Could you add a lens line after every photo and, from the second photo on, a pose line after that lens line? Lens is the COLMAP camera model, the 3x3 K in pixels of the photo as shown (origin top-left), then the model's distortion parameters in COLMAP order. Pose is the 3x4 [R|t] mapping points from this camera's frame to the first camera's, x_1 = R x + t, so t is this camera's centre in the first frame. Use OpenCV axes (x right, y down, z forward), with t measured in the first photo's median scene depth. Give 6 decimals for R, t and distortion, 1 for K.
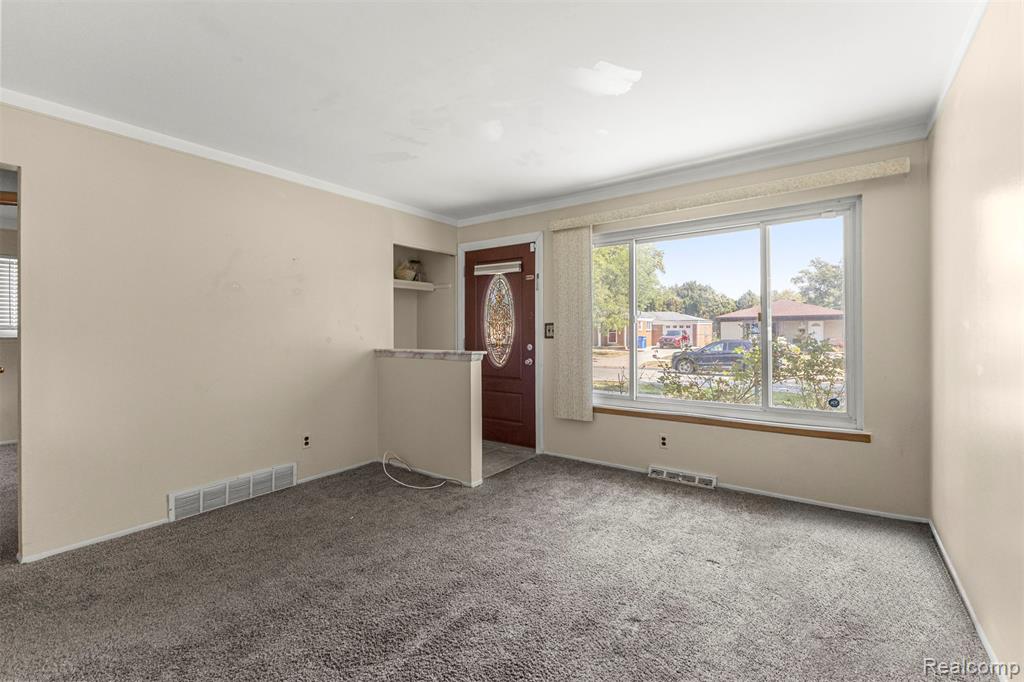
lens RADIAL K [[442.6, 0, 507.5], [0, 442.6, 337.4], [0, 0, 1]] dist [0.002485, 0.000200]
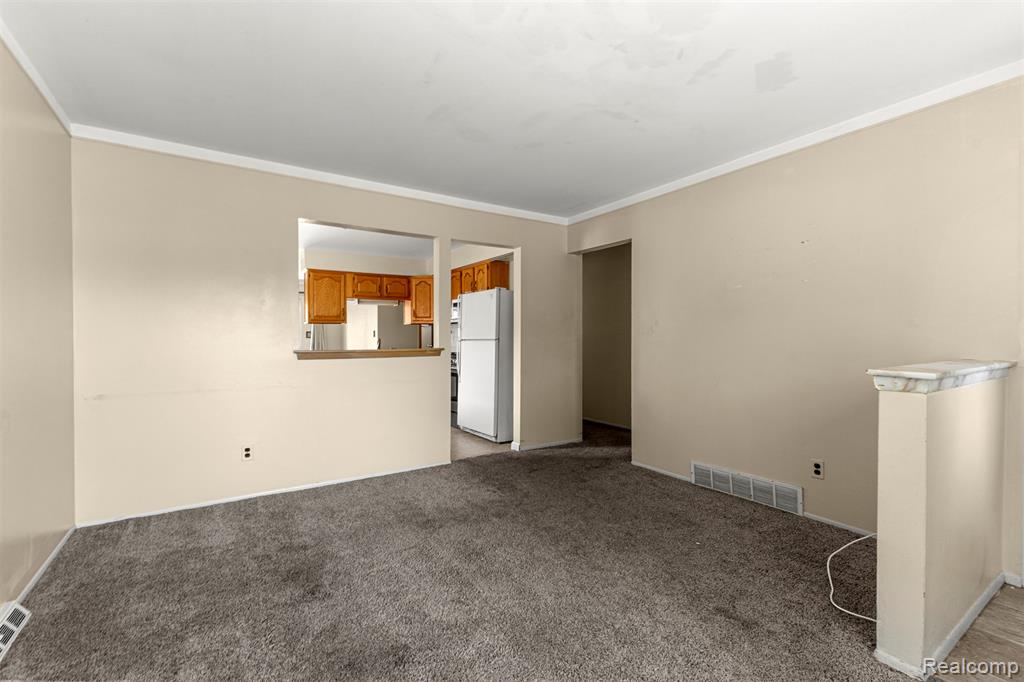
lens RADIAL K [[443.6, 0, 513.8], [0, 443.6, 344.3], [0, 0, 1]] dist [0.005486, -0.000343]
pose [[-0.339681, 0.020627, -0.940314, 0.462624], [-0.010008, 0.999624, 0.025543, -0.002378], [0.940487, 0.018087, -0.339347, 0.747065]]
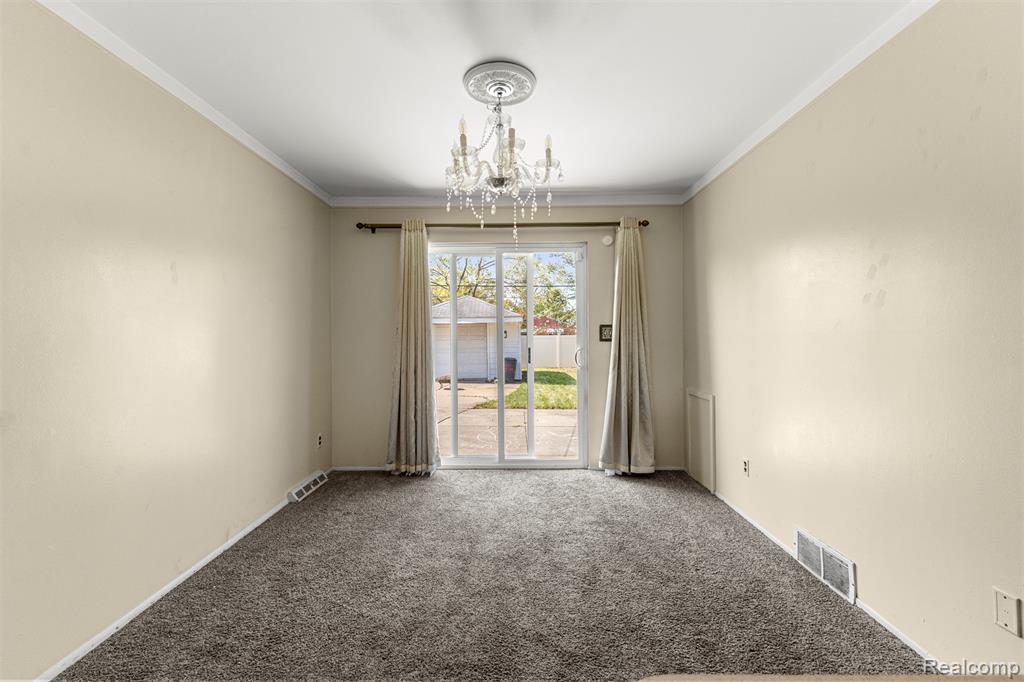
lens RADIAL K [[439.7, 0, 512.5], [0, 439.7, 333.0], [0, 0, 1]] dist [0.004021, -0.000074]
pose [[-0.808032, 0.006696, -0.589100, -0.910860], [0.002937, 0.999969, 0.007337, 0.012450], [0.589131, 0.004198, -0.808027, -0.681534]]
